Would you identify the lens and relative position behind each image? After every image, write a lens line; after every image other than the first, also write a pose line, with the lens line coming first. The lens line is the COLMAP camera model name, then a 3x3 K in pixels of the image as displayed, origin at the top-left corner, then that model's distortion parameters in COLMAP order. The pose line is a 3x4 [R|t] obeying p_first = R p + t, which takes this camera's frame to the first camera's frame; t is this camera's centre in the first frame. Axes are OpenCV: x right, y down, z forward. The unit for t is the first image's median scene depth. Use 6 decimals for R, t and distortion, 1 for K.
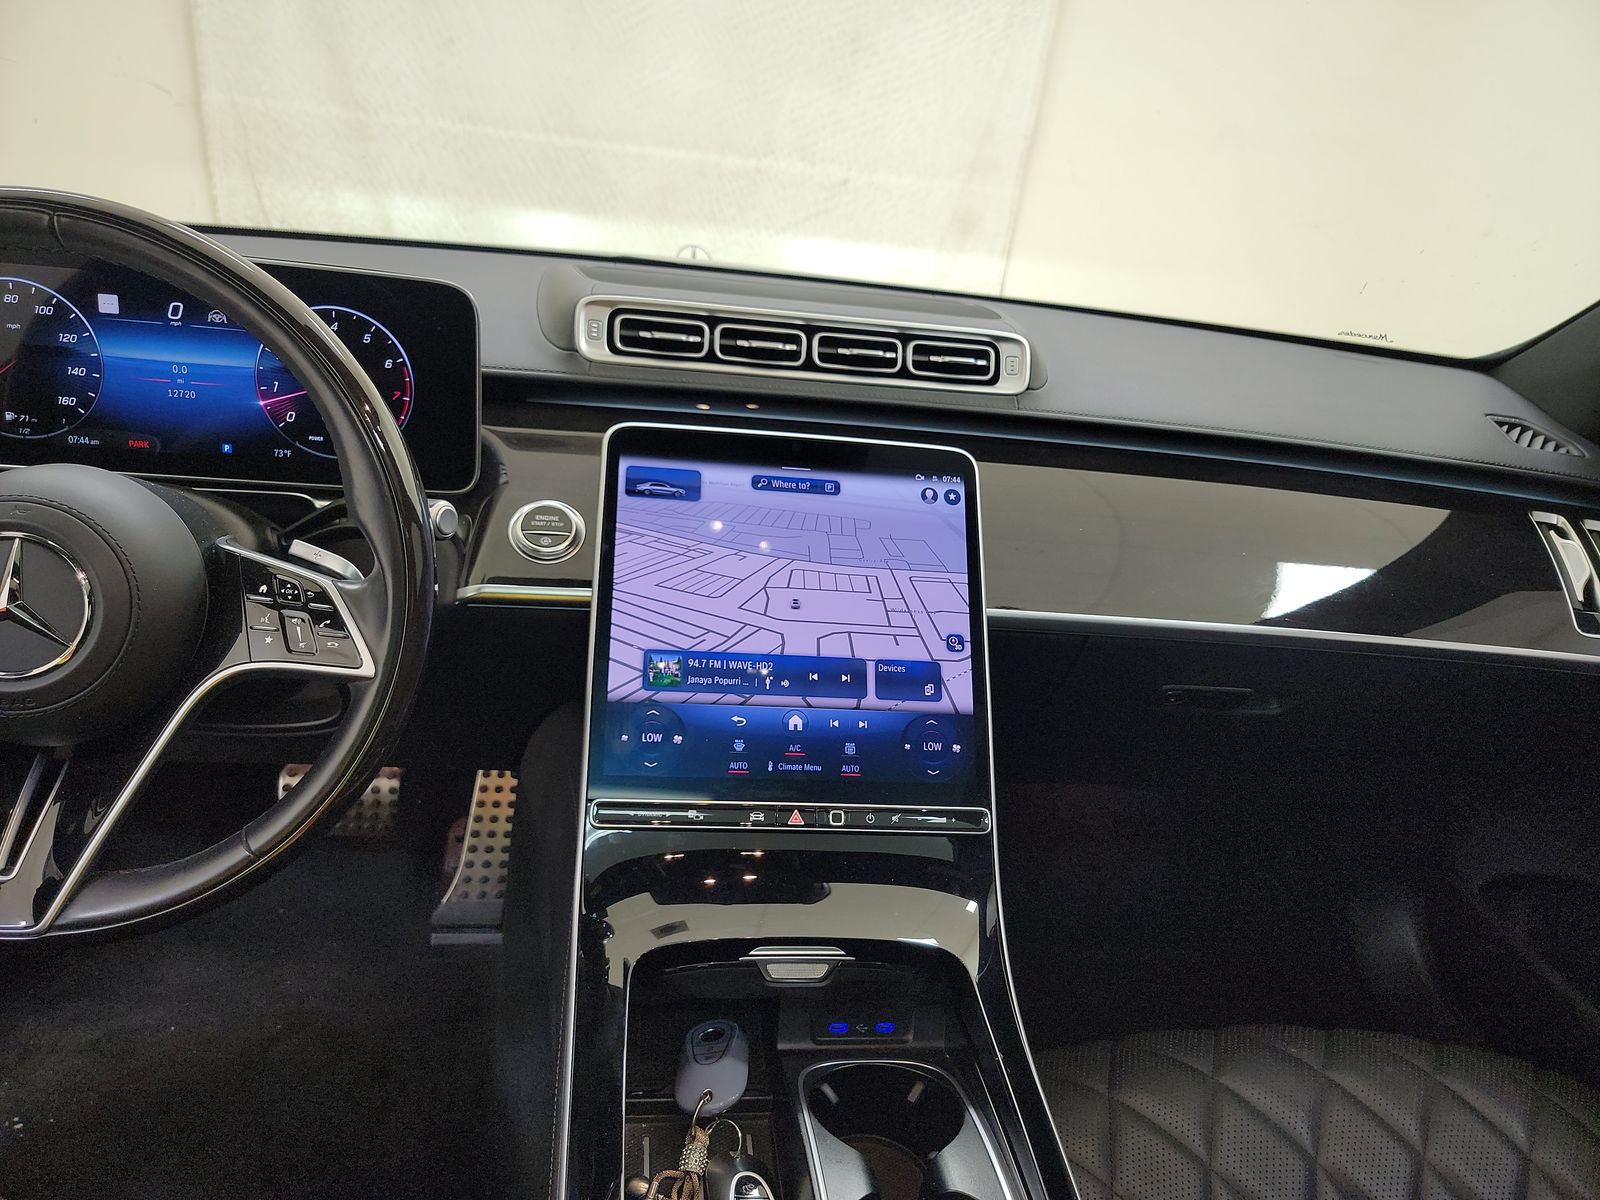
lens RADIAL K [[1119.4, 0, 805.2], [0, 1119.4, 602.1], [0, 0, 1]] dist [0.051978, -0.033604]
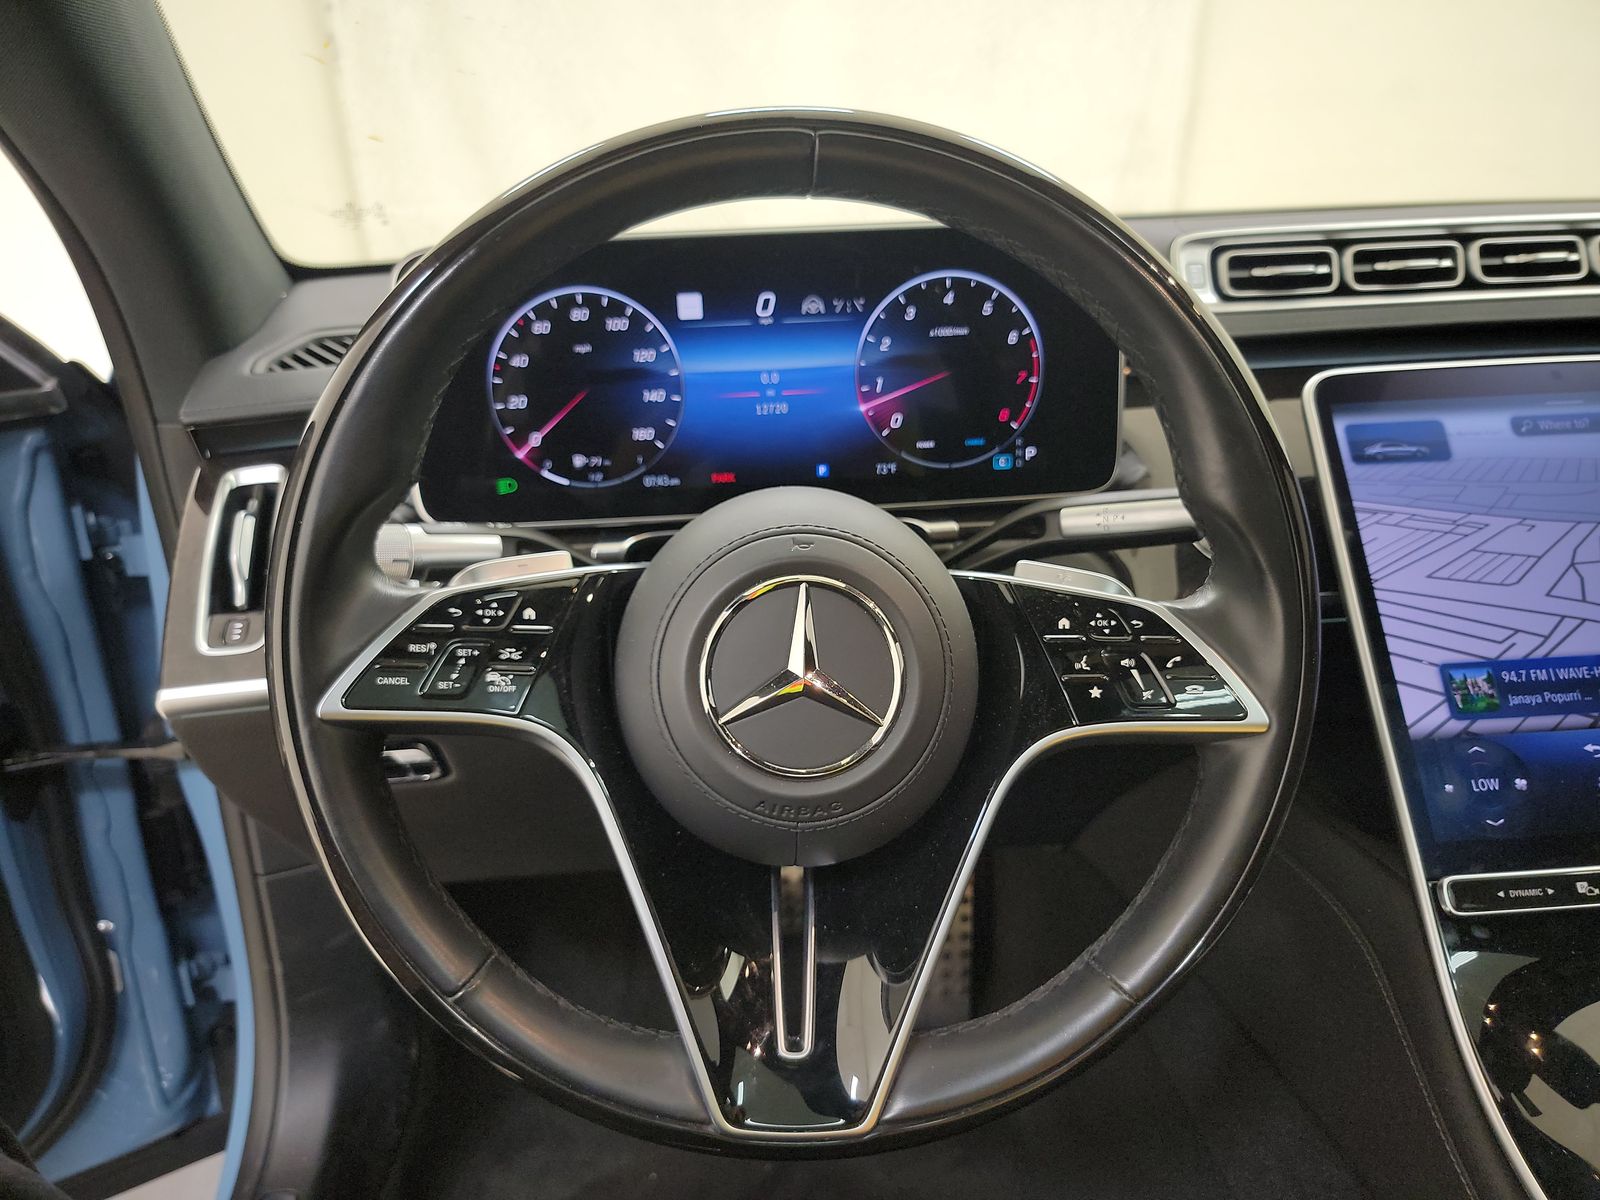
lens RADIAL K [[1119.4, 0, 799.0], [0, 1119.4, 601.7], [0, 0, 1]] dist [0.051978, -0.033604]
pose [[0.988660, -0.111925, -0.100117, -0.472368], [0.107641, 0.993067, -0.047230, -0.008242], [0.104709, 0.035918, 0.993854, 0.220172]]
